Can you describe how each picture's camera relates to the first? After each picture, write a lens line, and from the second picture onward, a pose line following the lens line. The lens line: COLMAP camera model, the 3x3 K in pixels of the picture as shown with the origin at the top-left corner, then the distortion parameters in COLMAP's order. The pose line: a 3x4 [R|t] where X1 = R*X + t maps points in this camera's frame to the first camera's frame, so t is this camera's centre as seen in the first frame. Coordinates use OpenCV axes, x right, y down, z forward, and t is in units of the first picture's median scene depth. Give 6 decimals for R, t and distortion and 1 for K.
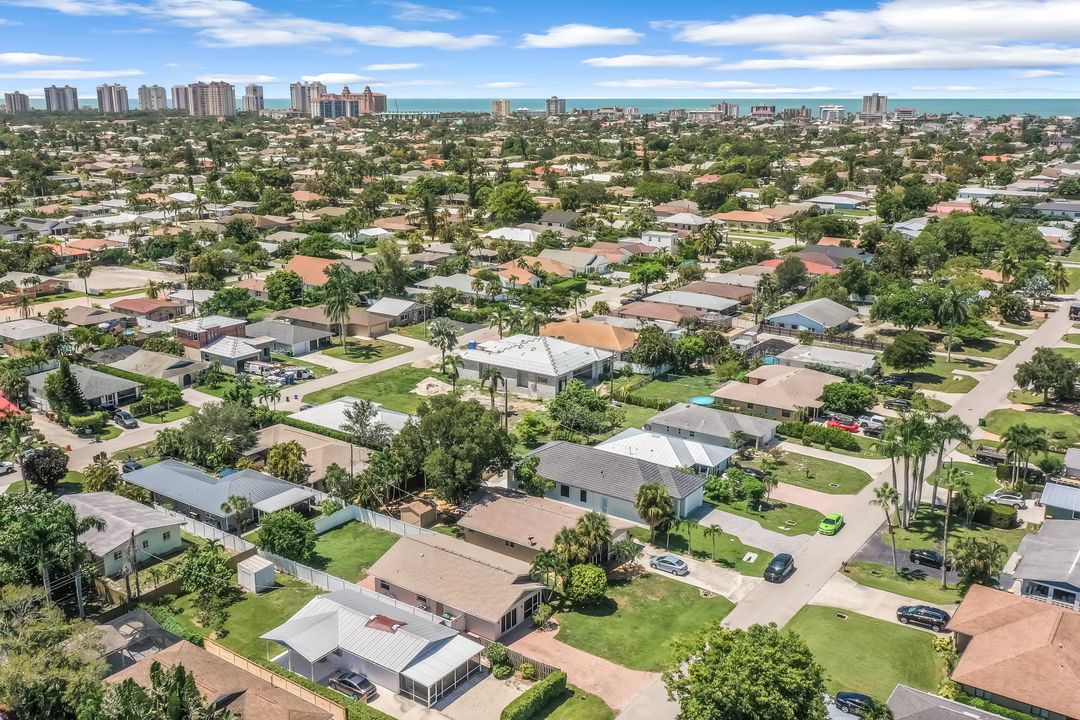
lens RADIAL K [[1006.4, 0, 501.2], [0, 1006.4, 353.7], [0, 0, 1]] dist [0.008388, -0.014556]
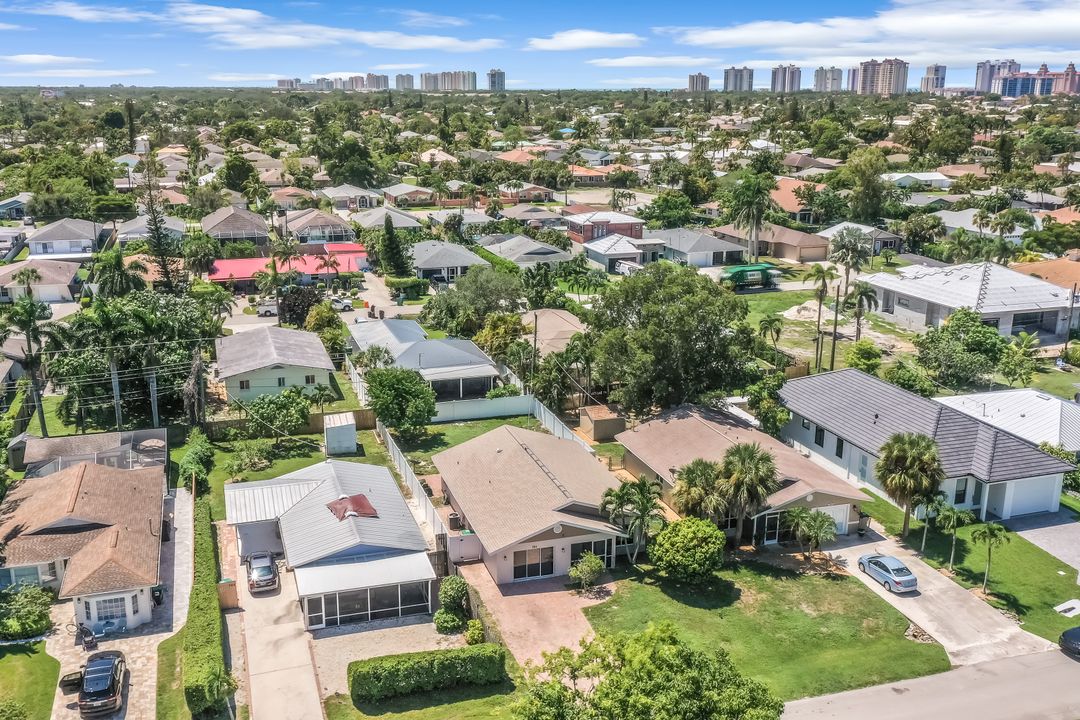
lens RADIAL K [[1006.4, 0, 501.2], [0, 1006.4, 353.7], [0, 0, 1]] dist [0.008388, -0.014556]
pose [[0.799560, 0.153825, -0.580553, 0.196241], [-0.148903, 0.987236, 0.056506, 0.057912], [0.581834, 0.041266, 0.812260, 0.266420]]
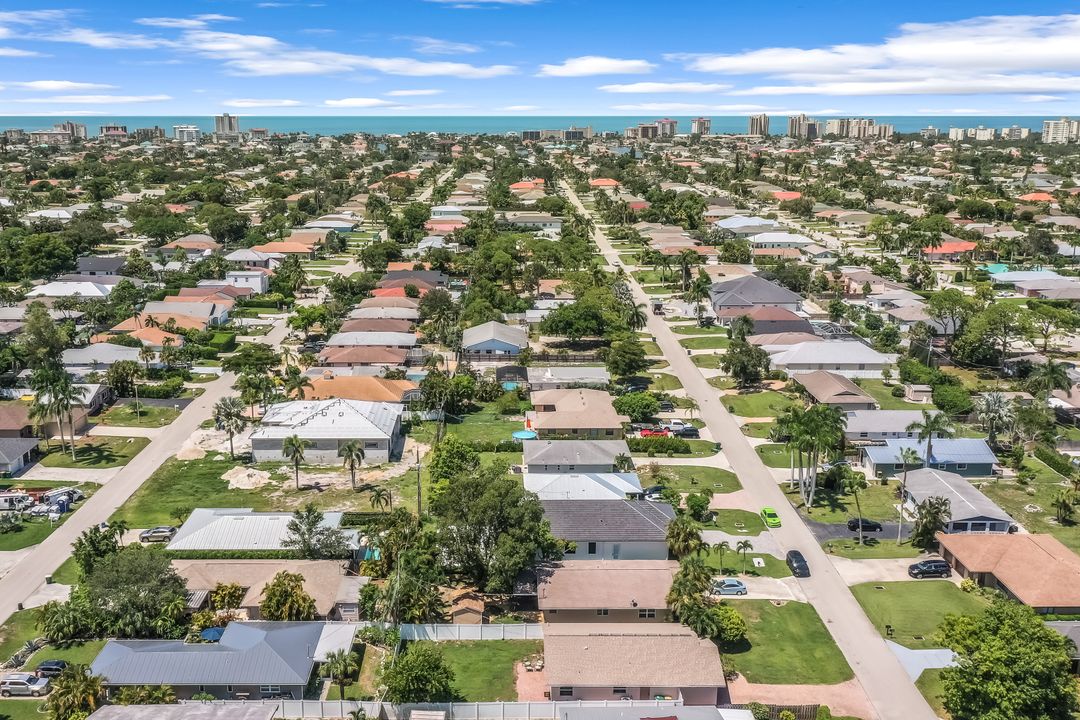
lens RADIAL K [[1006.4, 0, 501.2], [0, 1006.4, 353.7], [0, 0, 1]] dist [0.008388, -0.014556]
pose [[0.799137, -0.138488, 0.584980, -0.407204], [0.147948, 0.988480, 0.031902, -0.071394], [-0.582659, 0.061052, 0.810420, 0.161589]]
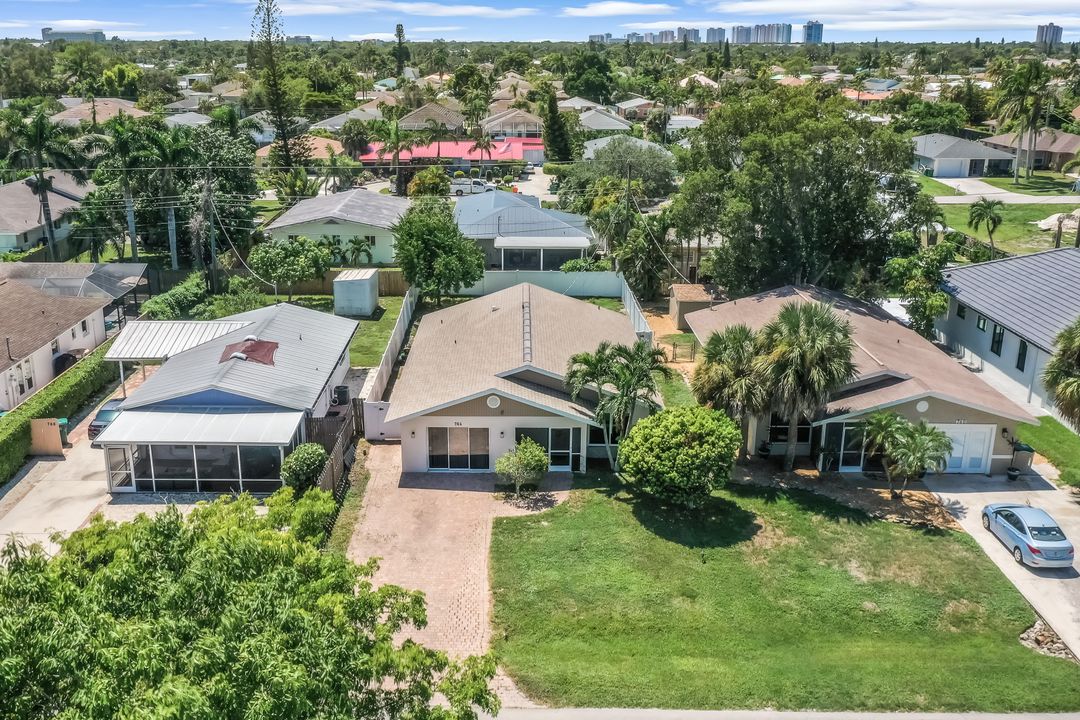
lens RADIAL K [[1006.4, 0, 501.2], [0, 1006.4, 353.7], [0, 0, 1]] dist [0.008388, -0.014556]
pose [[0.590158, 0.240844, -0.770524, 0.198117], [-0.204387, 0.967940, 0.146007, 0.090667], [0.780986, 0.071318, 0.620463, 0.425838]]
